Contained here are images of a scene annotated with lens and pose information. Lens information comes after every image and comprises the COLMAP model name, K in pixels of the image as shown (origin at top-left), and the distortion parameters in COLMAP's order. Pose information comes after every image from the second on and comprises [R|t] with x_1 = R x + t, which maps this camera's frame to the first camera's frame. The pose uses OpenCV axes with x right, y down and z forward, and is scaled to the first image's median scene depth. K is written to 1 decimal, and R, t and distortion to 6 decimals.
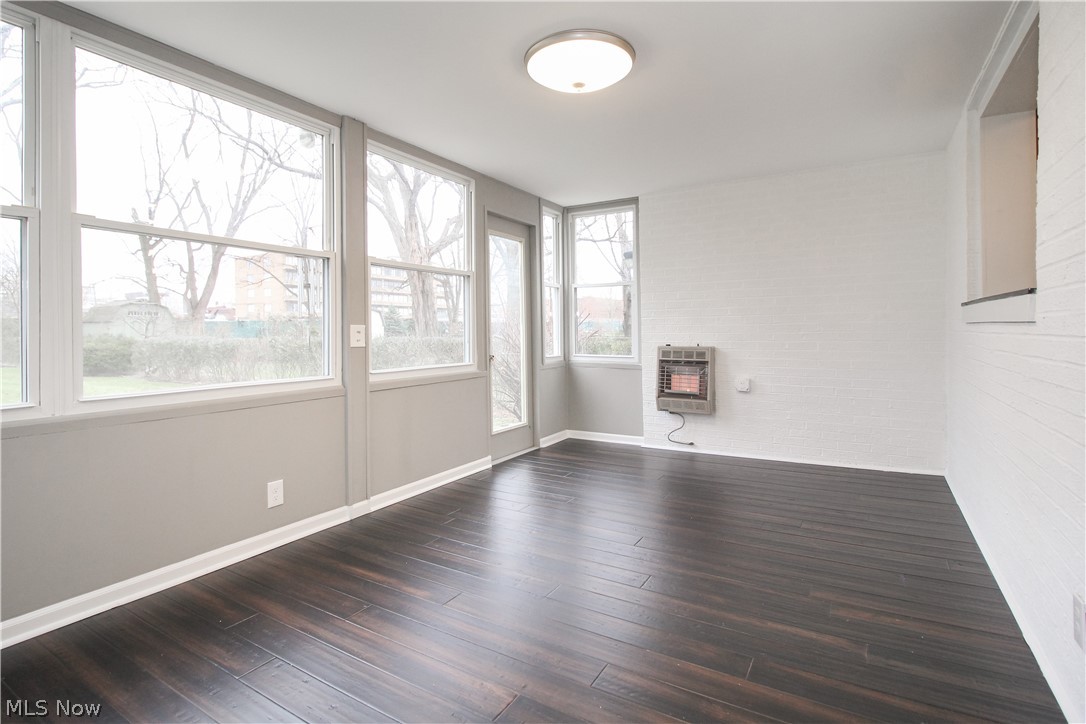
lens RADIAL K [[526.4, 0, 538.0], [0, 526.4, 339.2], [0, 0, 1]] dist [0.016538, -0.000251]
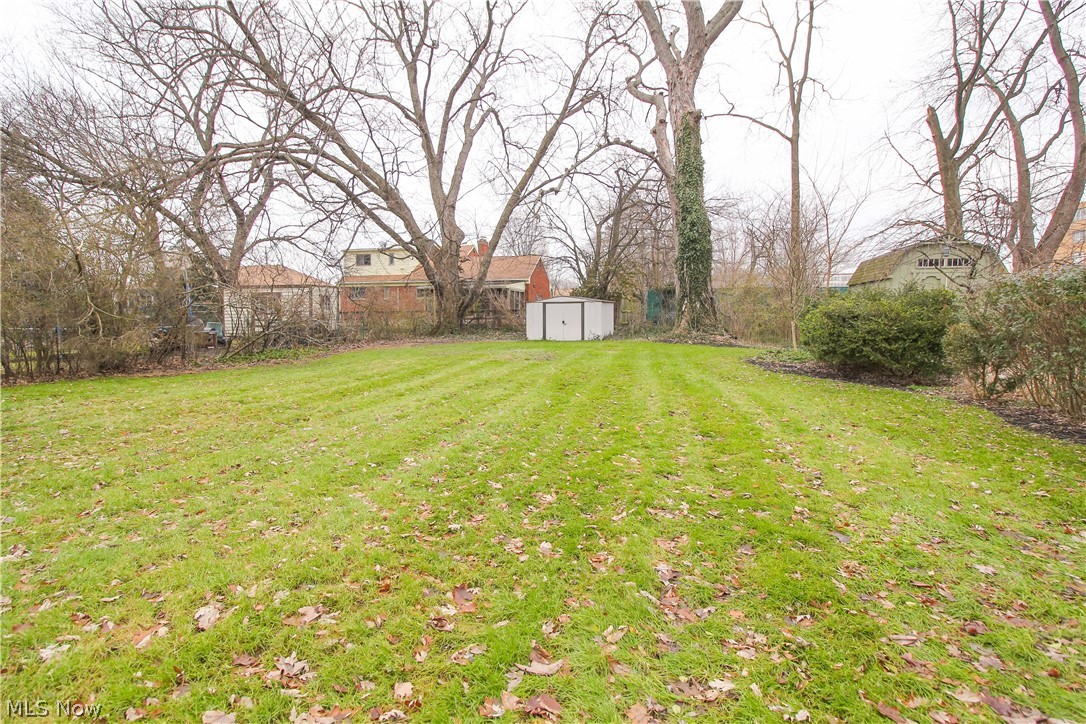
lens RADIAL K [[497.8, 0, 537.2], [0, 497.8, 342.4], [0, 0, 1]] dist [0.001189, -0.000336]
pose [[0.276419, 0.040280, -0.960193, -0.858134], [-0.008173, 0.999184, 0.039563, 0.043090], [0.961002, -0.003088, 0.276523, 1.068781]]
